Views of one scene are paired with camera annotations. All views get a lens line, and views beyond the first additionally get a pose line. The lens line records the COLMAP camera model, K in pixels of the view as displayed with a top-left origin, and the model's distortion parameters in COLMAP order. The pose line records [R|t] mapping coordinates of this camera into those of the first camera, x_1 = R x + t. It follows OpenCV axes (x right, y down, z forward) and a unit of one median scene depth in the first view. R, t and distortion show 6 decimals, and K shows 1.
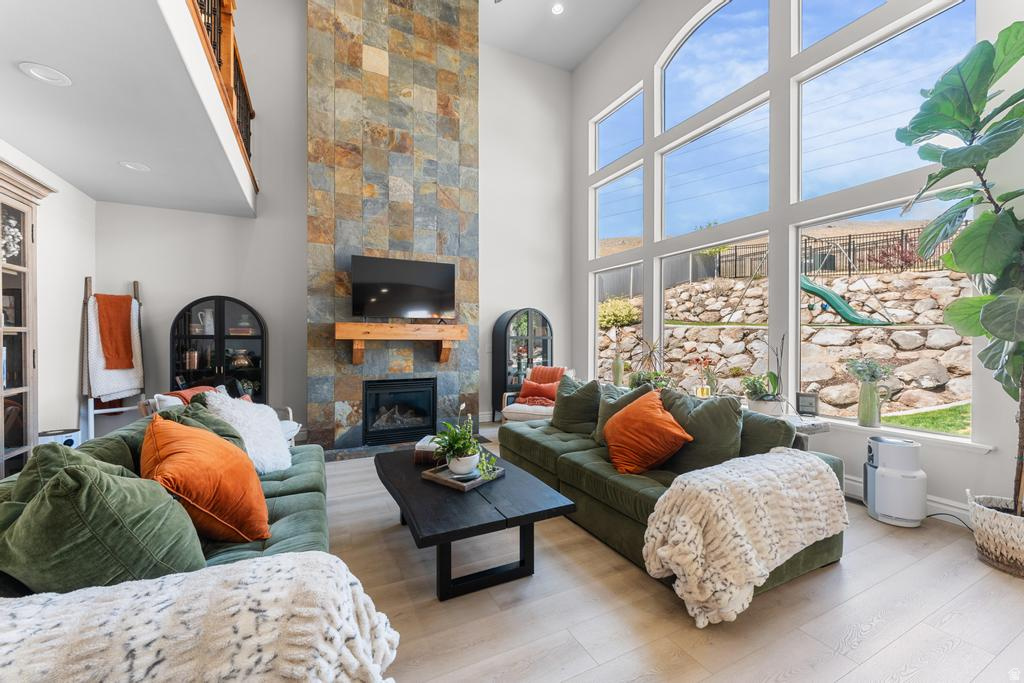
lens RADIAL K [[403.2, 0, 498.0], [0, 403.2, 339.2], [0, 0, 1]] dist [-0.001221, -0.000387]
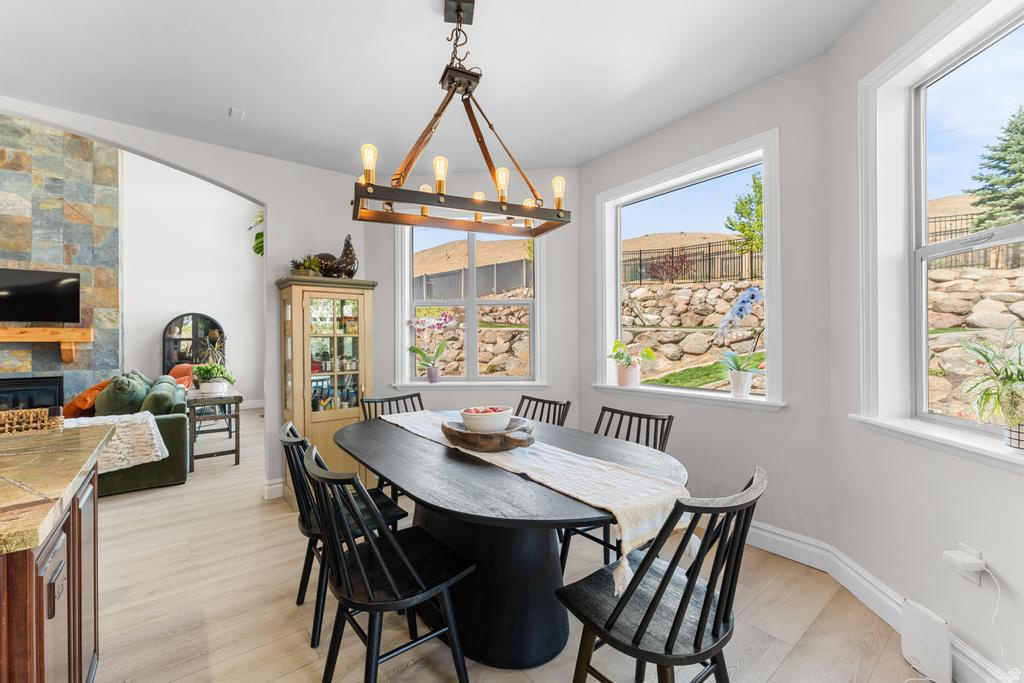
lens RADIAL K [[426.5, 0, 517.1], [0, 426.5, 340.3], [0, 0, 1]] dist [-0.001498, 0.000482]
pose [[0.977477, -0.006886, 0.210928, 0.836210], [0.007801, 0.999963, -0.003508, 0.011564], [-0.210896, 0.005075, 0.977495, -0.408426]]
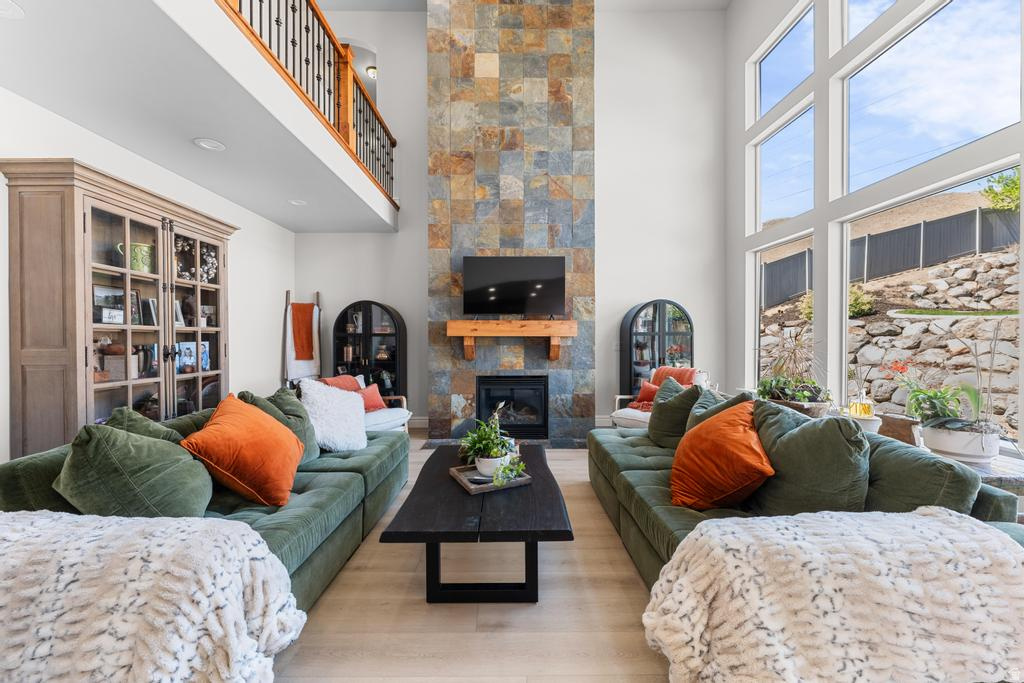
lens RADIAL K [[403.2, 0, 508.3], [0, 403.2, 341.5], [0, 0, 1]] dist [-0.001221, -0.000387]
pose [[0.900977, -0.000107, -0.433867, 0.187213], [0.003700, 0.999965, 0.007439, 0.006262], [0.433851, -0.008307, 0.900946, 0.087428]]
